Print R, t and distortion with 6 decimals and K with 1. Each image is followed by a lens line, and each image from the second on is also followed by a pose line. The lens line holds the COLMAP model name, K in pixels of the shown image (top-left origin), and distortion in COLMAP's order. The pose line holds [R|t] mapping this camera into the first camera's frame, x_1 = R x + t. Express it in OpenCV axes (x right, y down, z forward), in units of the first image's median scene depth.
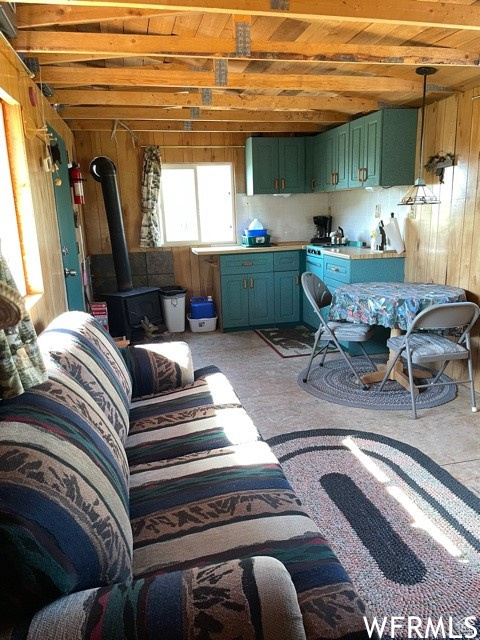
lens RADIAL K [[490.8, 0, 240.0], [0, 490.8, 320.0], [0, 0, 1]] dist [0.028050, -0.001750]
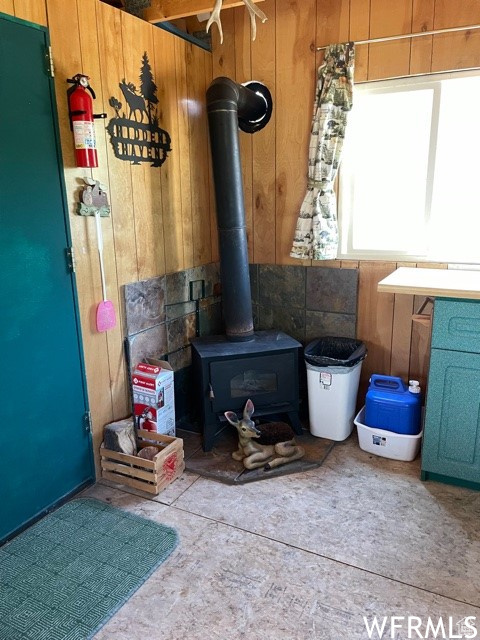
lens RADIAL K [[490.8, 0, 240.0], [0, 490.8, 320.0], [0, 0, 1]] dist [0.028050, -0.001750]
pose [[0.761356, 0.180018, -0.622841, 0.086545], [-0.153305, 0.983423, 0.096838, -0.125597], [0.629948, 0.021756, 0.776332, 0.572952]]
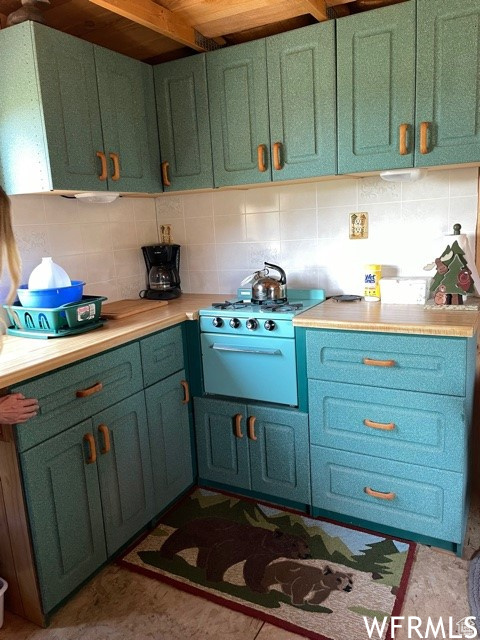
lens RADIAL K [[490.8, 0, 240.0], [0, 490.8, 320.0], [0, 0, 1]] dist [0.028050, -0.001750]
pose [[0.664857, -0.155422, 0.730623, -0.151087], [0.202481, 0.978992, 0.024001, -0.145362], [-0.719004, 0.131980, 0.682359, 0.675070]]
